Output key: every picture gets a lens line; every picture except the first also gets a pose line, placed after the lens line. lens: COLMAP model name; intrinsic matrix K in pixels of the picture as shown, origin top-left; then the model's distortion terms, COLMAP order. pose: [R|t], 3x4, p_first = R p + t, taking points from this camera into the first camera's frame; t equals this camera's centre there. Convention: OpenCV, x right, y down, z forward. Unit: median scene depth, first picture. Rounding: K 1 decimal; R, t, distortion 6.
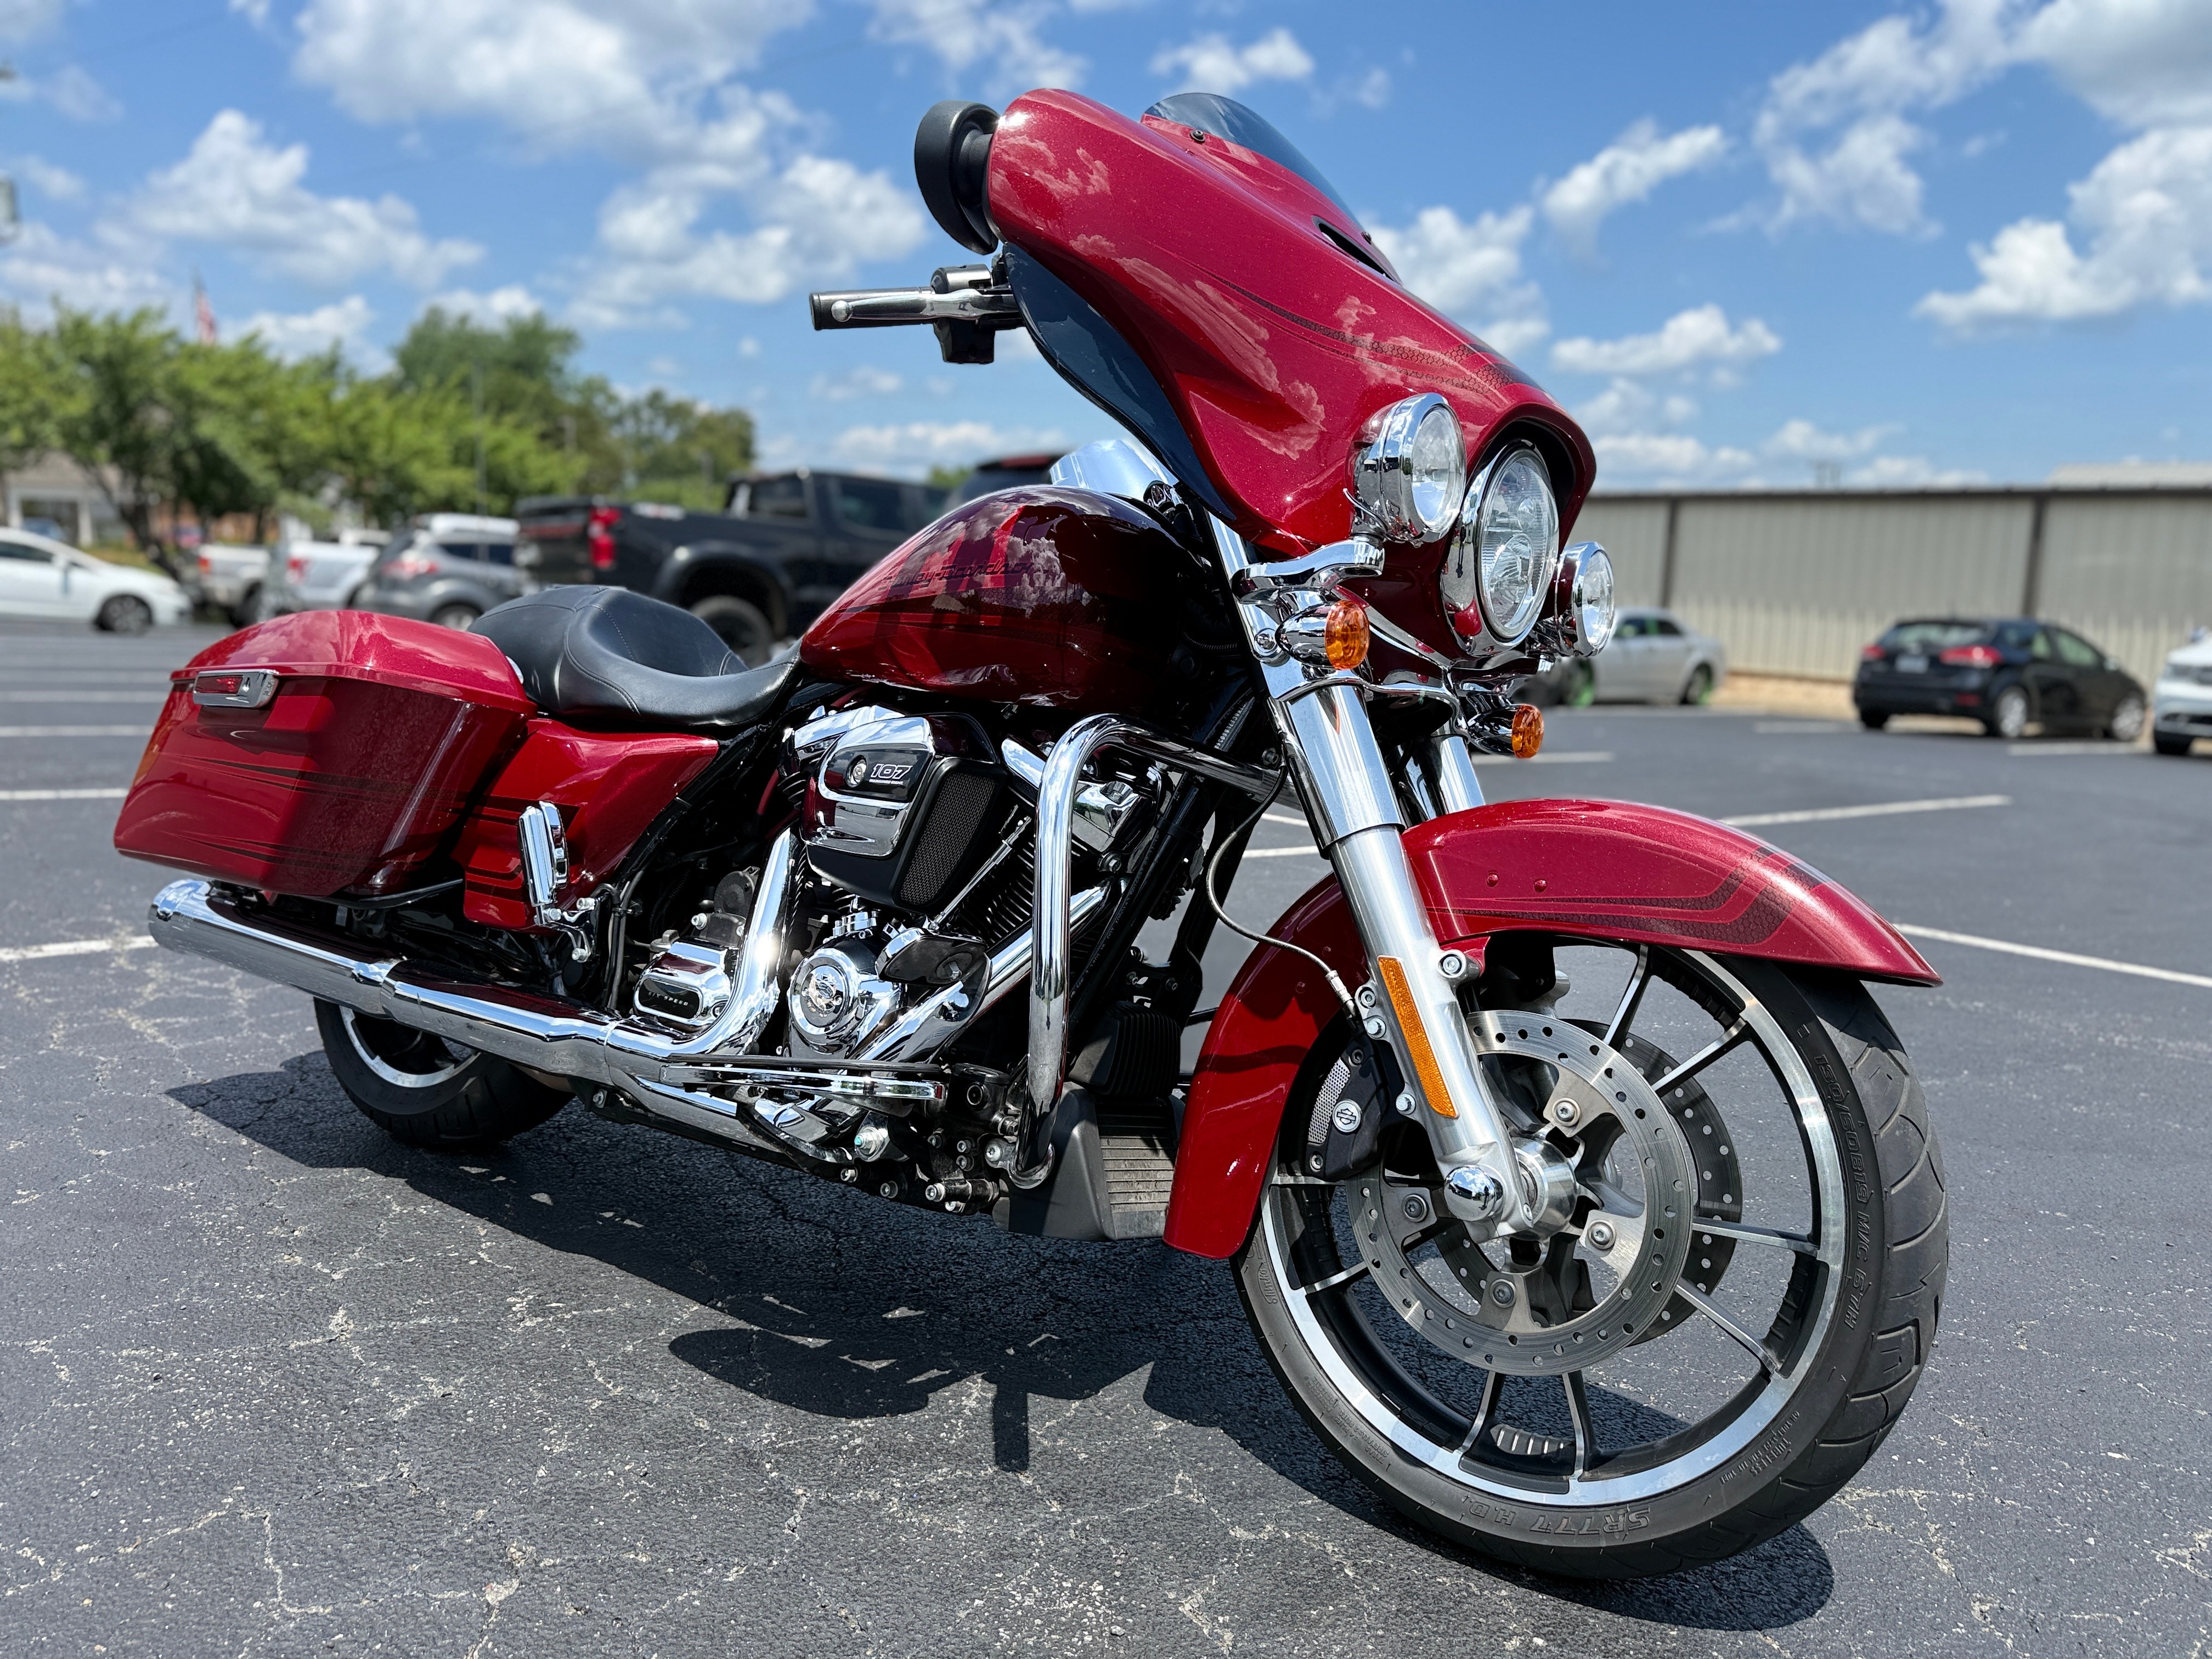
lens RADIAL K [[1546.7, 0, 1106.0], [0, 1546.7, 829.5], [0, 0, 1]] dist [0.007503, -0.020544]
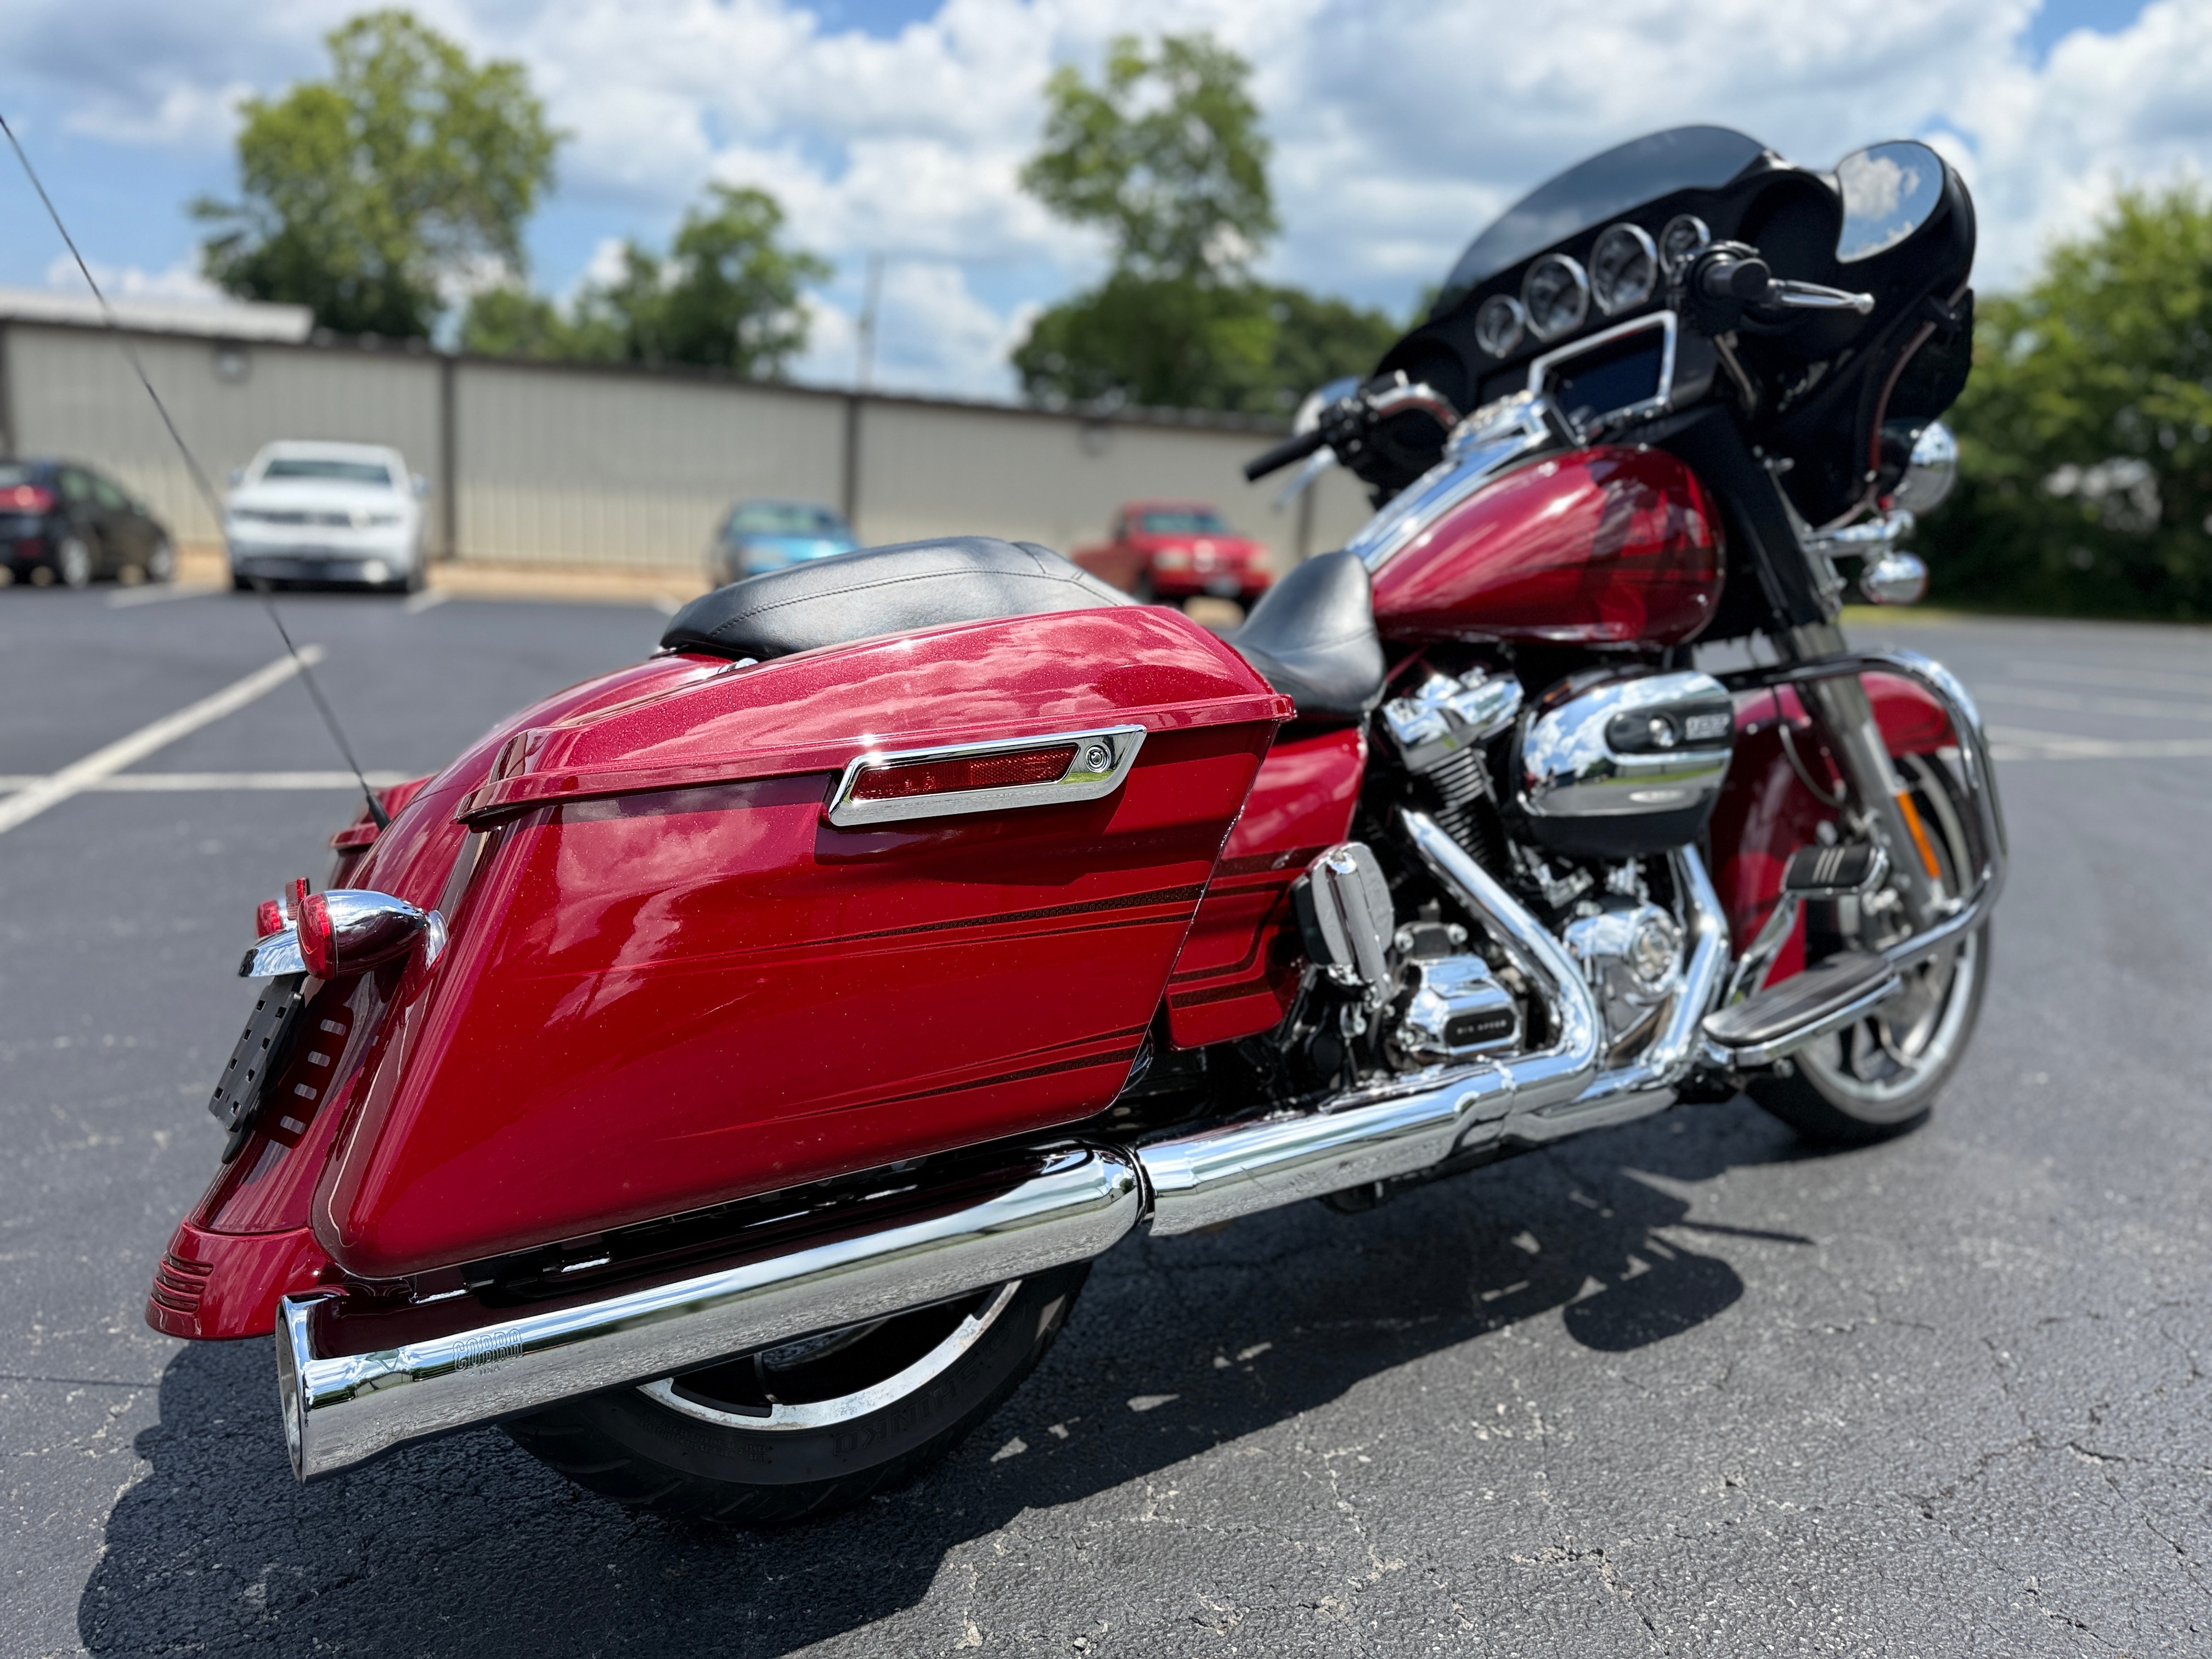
lens RADIAL K [[1546.7, 0, 1106.0], [0, 1546.7, 829.5], [0, 0, 1]] dist [0.007503, -0.020544]
pose [[0.341406, -0.196563, 0.919133, -0.895071], [0.096729, 0.980044, 0.173660, -0.139993], [-0.934925, 0.029618, 0.353607, 0.683002]]
